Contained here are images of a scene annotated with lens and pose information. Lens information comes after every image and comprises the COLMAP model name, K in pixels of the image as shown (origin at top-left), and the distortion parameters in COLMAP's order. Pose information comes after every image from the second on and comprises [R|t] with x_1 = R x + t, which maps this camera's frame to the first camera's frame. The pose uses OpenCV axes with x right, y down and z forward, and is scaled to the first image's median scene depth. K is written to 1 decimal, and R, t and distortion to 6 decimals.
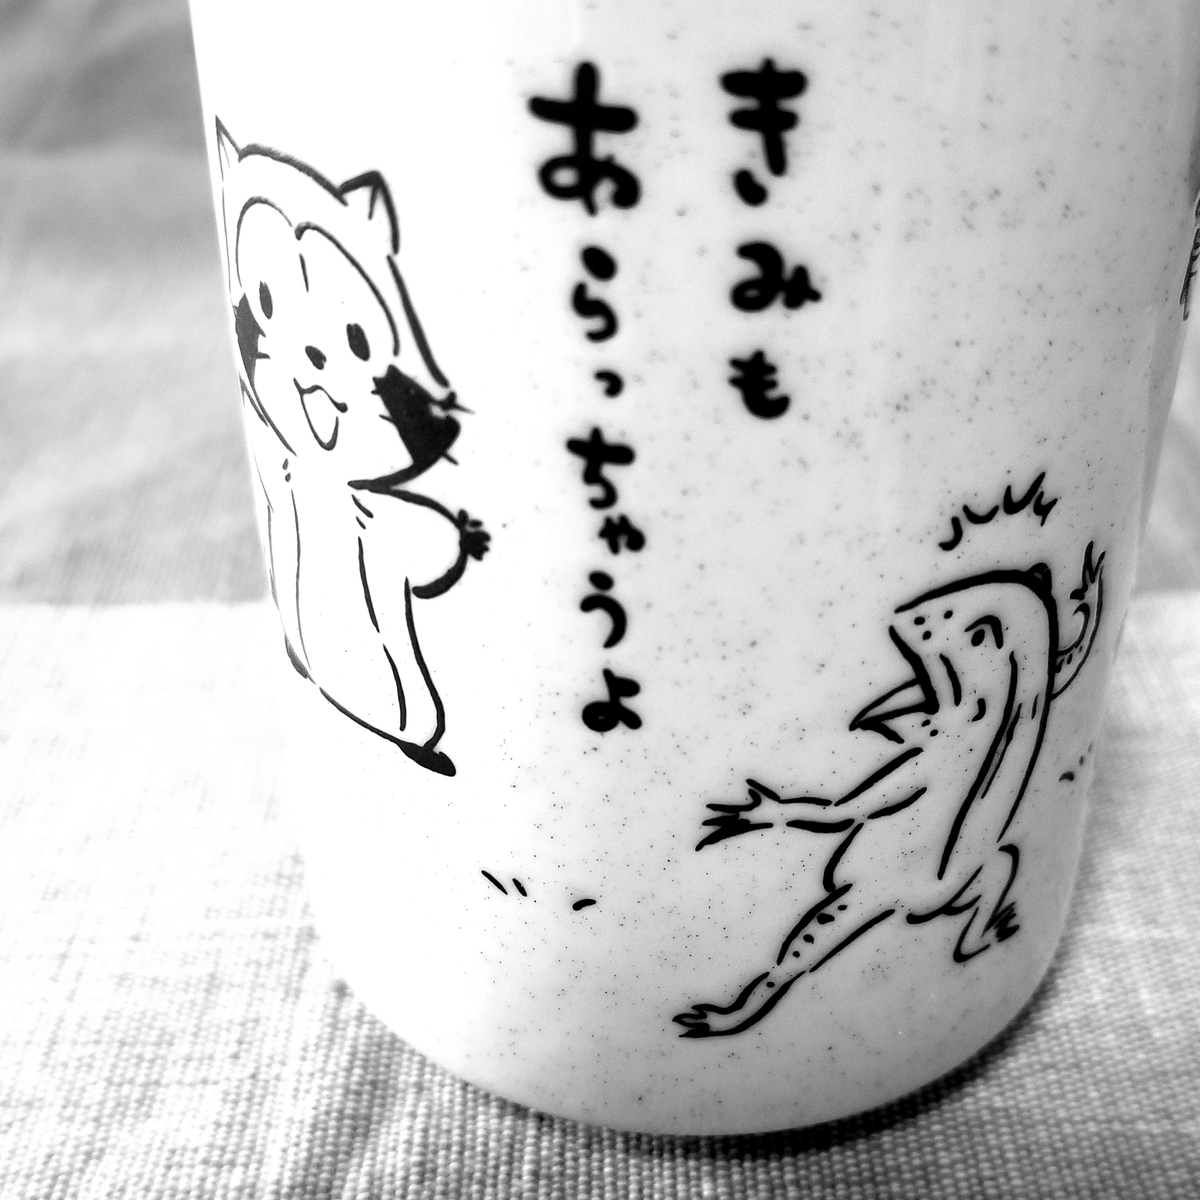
lens RADIAL K [[1645.6, 0, 600.0], [0, 1645.6, 600.0], [0, 0, 1]] dist [0.164842, -0.565773]
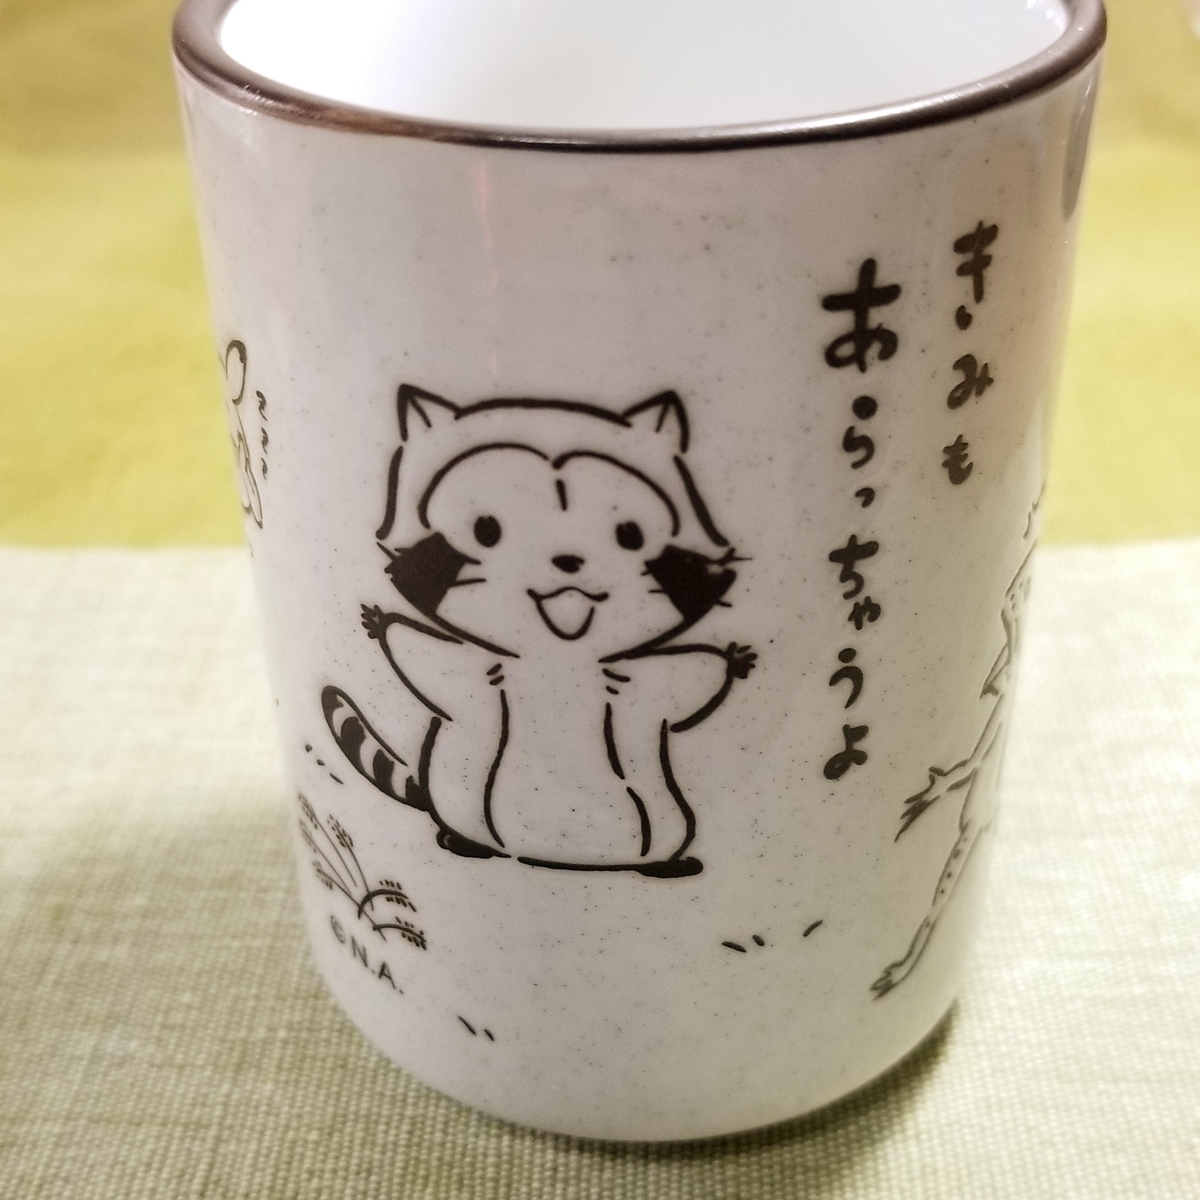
lens RADIAL K [[1645.6, 0, 600.0], [0, 1645.6, 600.0], [0, 0, 1]] dist [0.164842, -0.565773]
pose [[0.812860, -0.346438, 0.468230, -0.710275], [0.348542, 0.933383, 0.085521, -0.219649], [-0.466666, 0.093681, 0.879458, 0.018508]]
